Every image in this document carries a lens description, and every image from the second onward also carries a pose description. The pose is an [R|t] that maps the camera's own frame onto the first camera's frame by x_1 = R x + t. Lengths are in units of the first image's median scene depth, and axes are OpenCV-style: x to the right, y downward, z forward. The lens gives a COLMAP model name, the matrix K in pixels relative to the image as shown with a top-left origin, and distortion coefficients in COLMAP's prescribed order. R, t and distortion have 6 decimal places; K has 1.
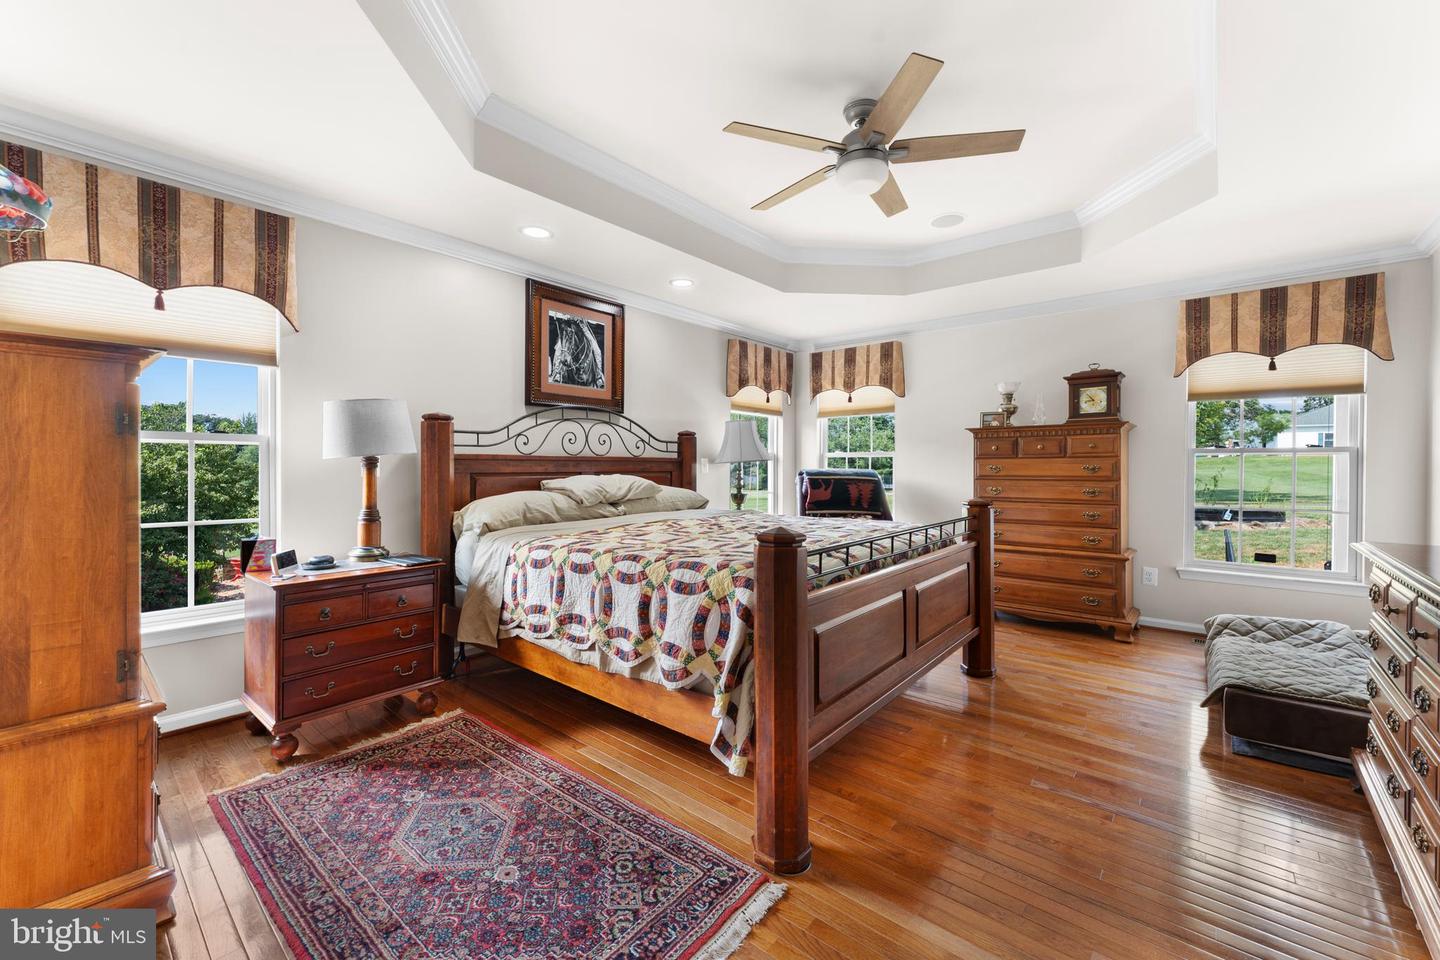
lens RADIAL K [[581.3, 0, 719.0], [0, 581.3, 460.0], [0, 0, 1]] dist [0.000932, 0.000339]
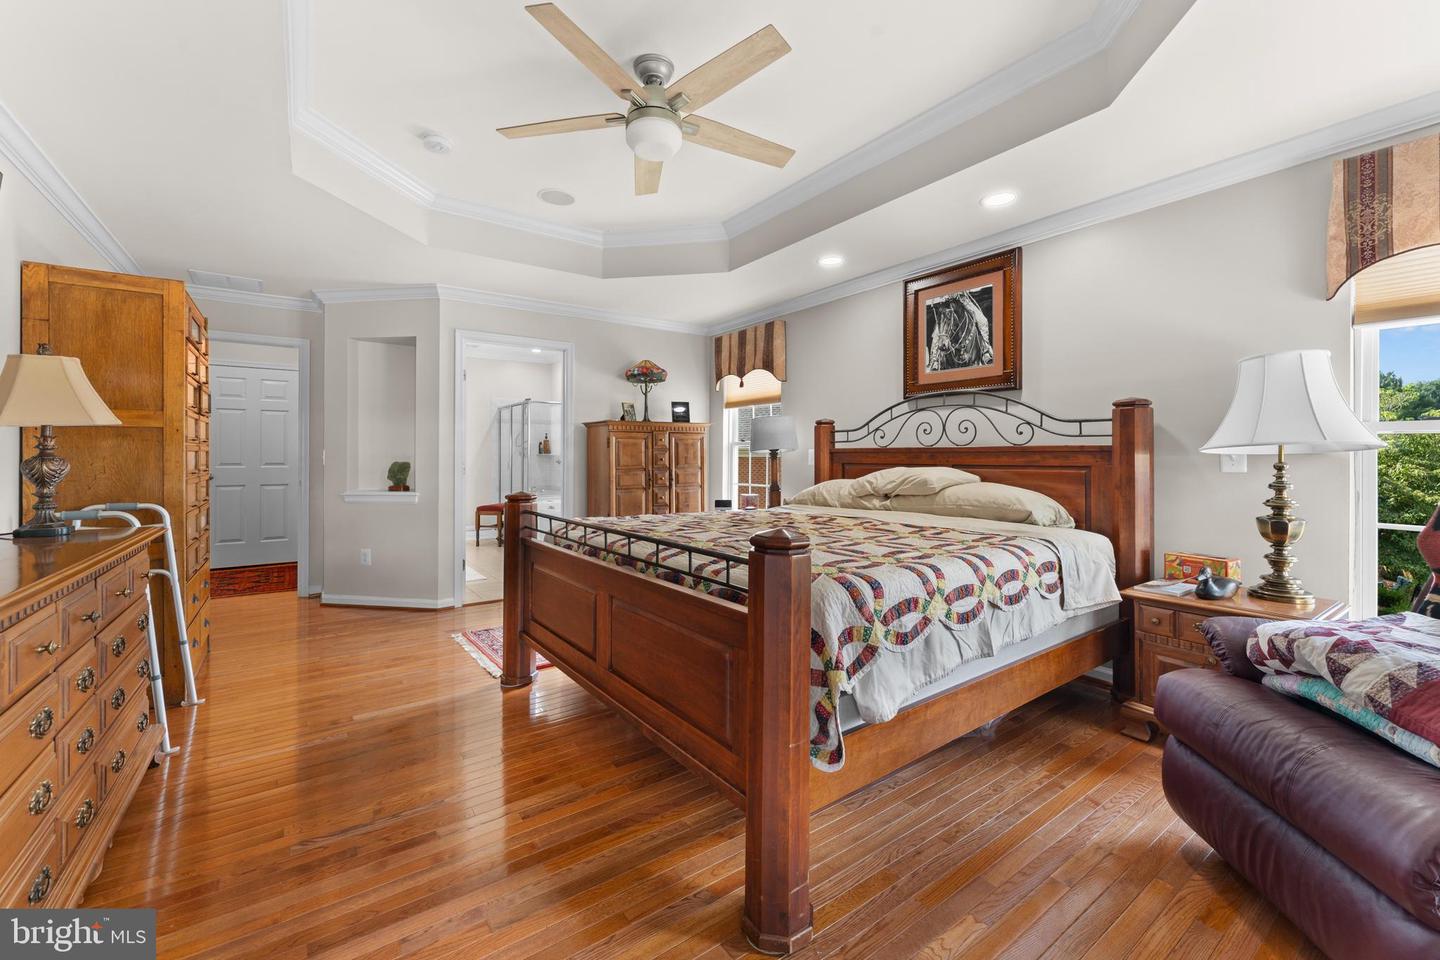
lens RADIAL K [[581.3, 0, 719.0], [0, 581.3, 460.0], [0, 0, 1]] dist [0.000932, 0.000339]
pose [[-0.226676, 0.002326, -0.973968, 0.739319], [0.007677, 0.999970, 0.000601, 0.010593], [0.973940, -0.007341, -0.226687, 0.867598]]
